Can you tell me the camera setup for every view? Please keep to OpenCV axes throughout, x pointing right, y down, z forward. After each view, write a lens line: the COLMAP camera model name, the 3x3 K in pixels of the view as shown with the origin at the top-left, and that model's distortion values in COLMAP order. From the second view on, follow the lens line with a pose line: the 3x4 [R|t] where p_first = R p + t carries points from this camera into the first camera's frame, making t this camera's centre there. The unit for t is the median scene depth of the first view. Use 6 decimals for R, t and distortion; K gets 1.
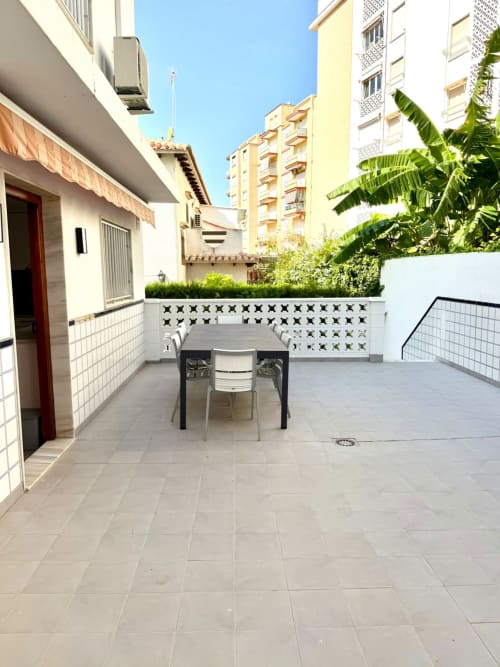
lens RADIAL K [[478.6, 0, 249.5], [0, 478.6, 335.5], [0, 0, 1]] dist [-0.031297, -0.001014]
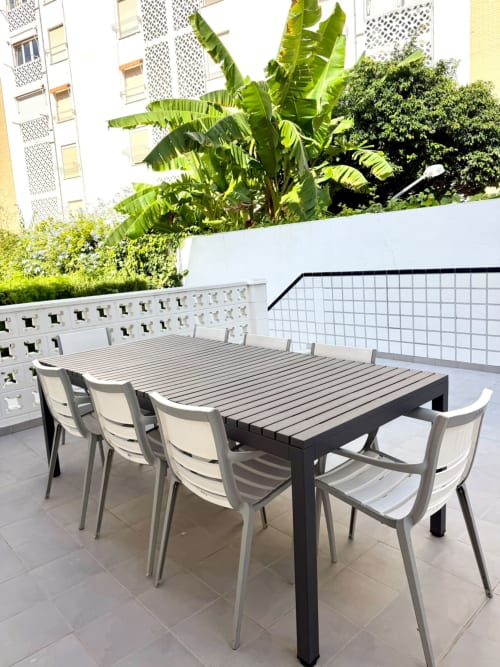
lens RADIAL K [[478.6, 0, 249.2], [0, 478.6, 332.9], [0, 0, 1]] dist [-0.031297, -0.001014]
pose [[0.742506, -0.138998, 0.655259, -0.082809], [0.145274, 0.988366, 0.045041, -0.011549], [-0.653896, 0.061750, 0.754060, 0.169829]]
